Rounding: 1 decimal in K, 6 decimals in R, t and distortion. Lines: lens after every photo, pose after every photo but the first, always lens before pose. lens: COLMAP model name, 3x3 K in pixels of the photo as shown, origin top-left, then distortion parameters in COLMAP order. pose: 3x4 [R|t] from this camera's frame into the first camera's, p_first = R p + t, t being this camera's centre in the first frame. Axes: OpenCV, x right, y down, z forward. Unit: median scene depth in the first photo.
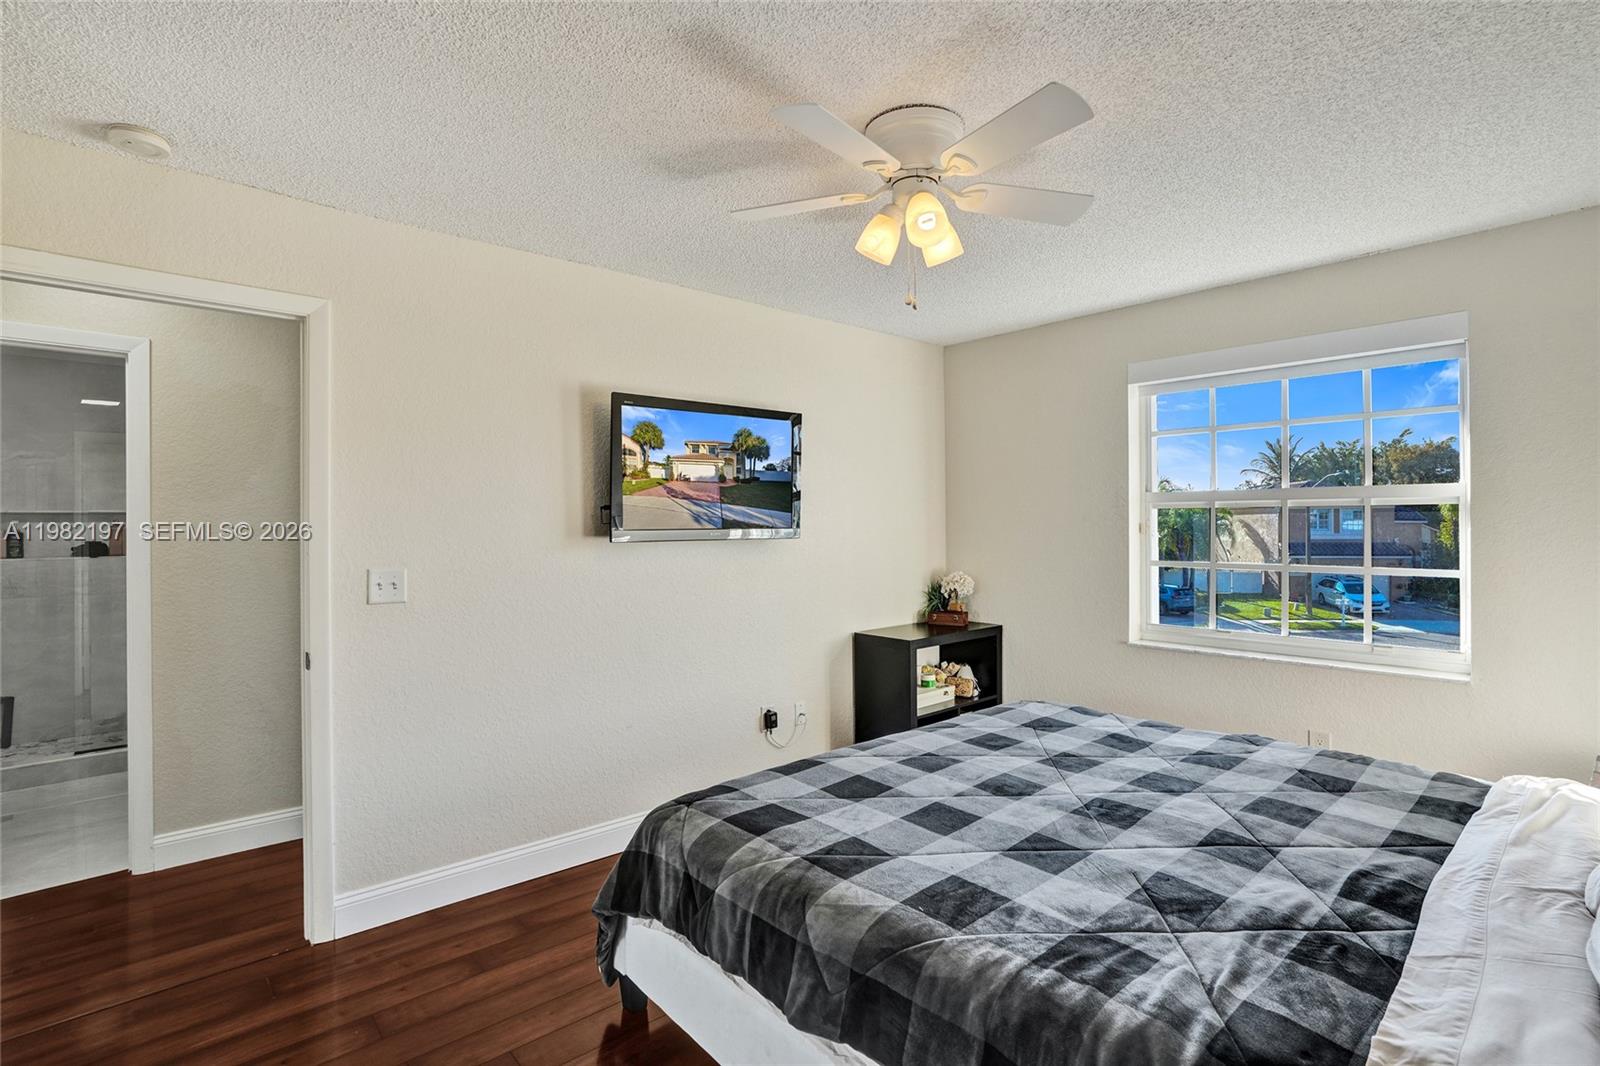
lens RADIAL K [[753.9, 0, 806.5], [0, 753.9, 535.7], [0, 0, 1]] dist [-0.024120, 0.003760]
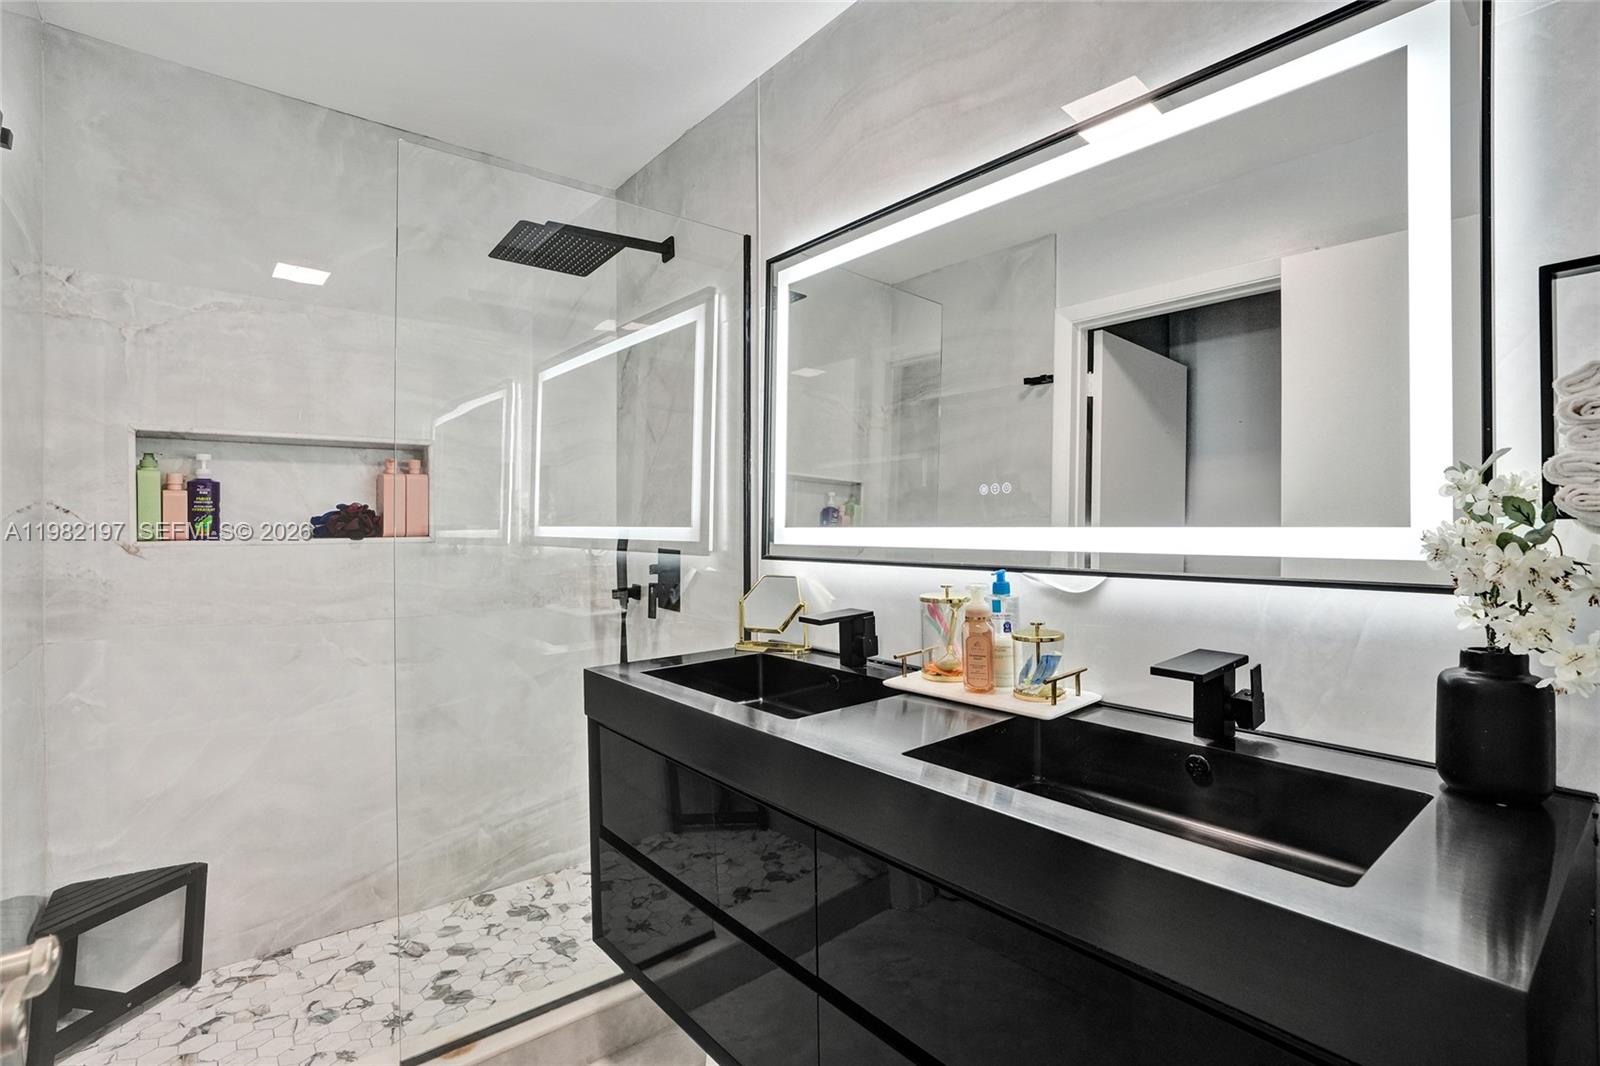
lens RADIAL K [[753.9, 0, 794.4], [0, 753.9, 523.6], [0, 0, 1]] dist [-0.024120, 0.003760]
pose [[0.999718, 0.003289, -0.023516, -0.710900], [-0.003211, 0.999989, 0.003348, 0.018099], [0.023527, -0.003272, 0.999718, 0.565936]]
